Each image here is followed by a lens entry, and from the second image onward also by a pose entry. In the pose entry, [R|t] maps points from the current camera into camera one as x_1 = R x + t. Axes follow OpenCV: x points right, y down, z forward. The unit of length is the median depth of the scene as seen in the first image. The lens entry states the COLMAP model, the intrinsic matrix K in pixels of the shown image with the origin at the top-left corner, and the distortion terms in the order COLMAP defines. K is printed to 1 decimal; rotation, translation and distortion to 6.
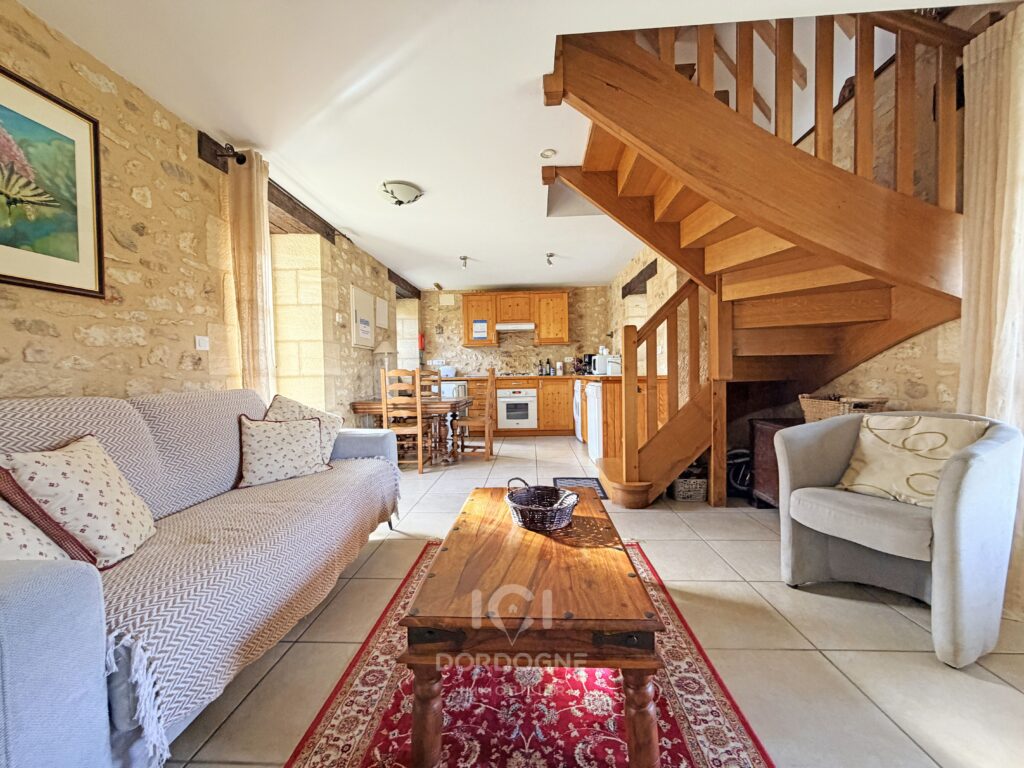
lens RADIAL K [[406.8, 0, 513.5], [0, 406.8, 387.0], [0, 0, 1]] dist [-0.001489, -0.000083]
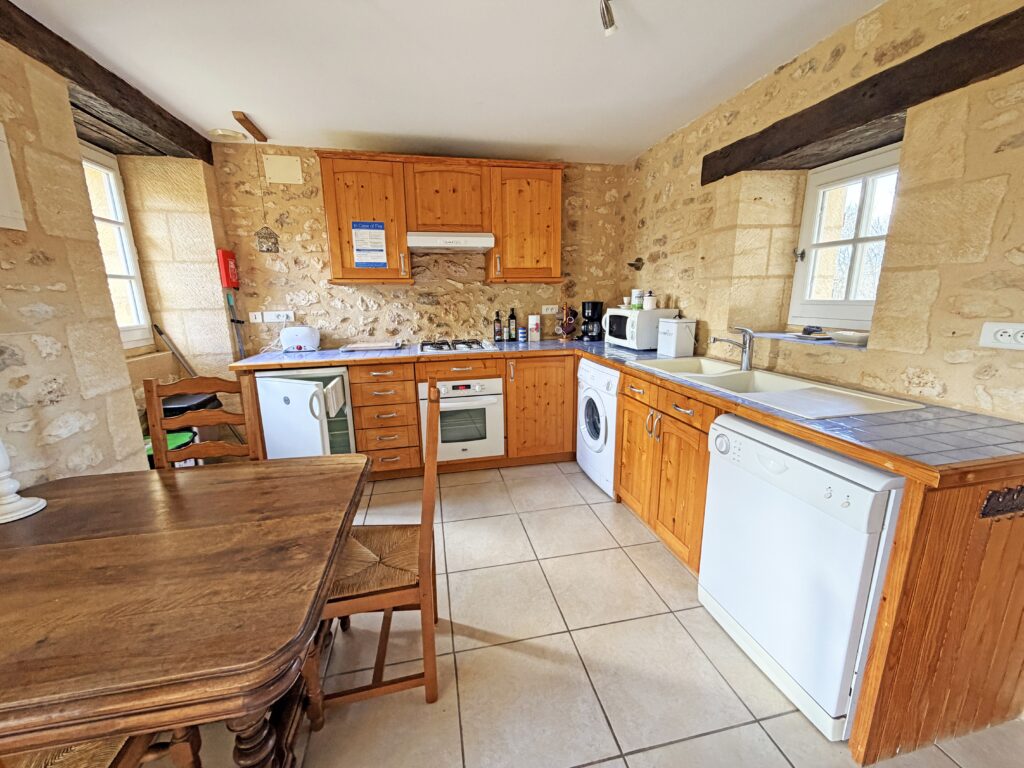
lens RADIAL K [[406.8, 0, 512.2], [0, 406.8, 382.3], [0, 0, 1]] dist [-0.001489, -0.000083]
pose [[0.967680, -0.048192, 0.247533, -0.048060], [0.003470, 0.984022, 0.178016, -0.070924], [-0.252157, -0.171403, 0.952385, 0.505873]]
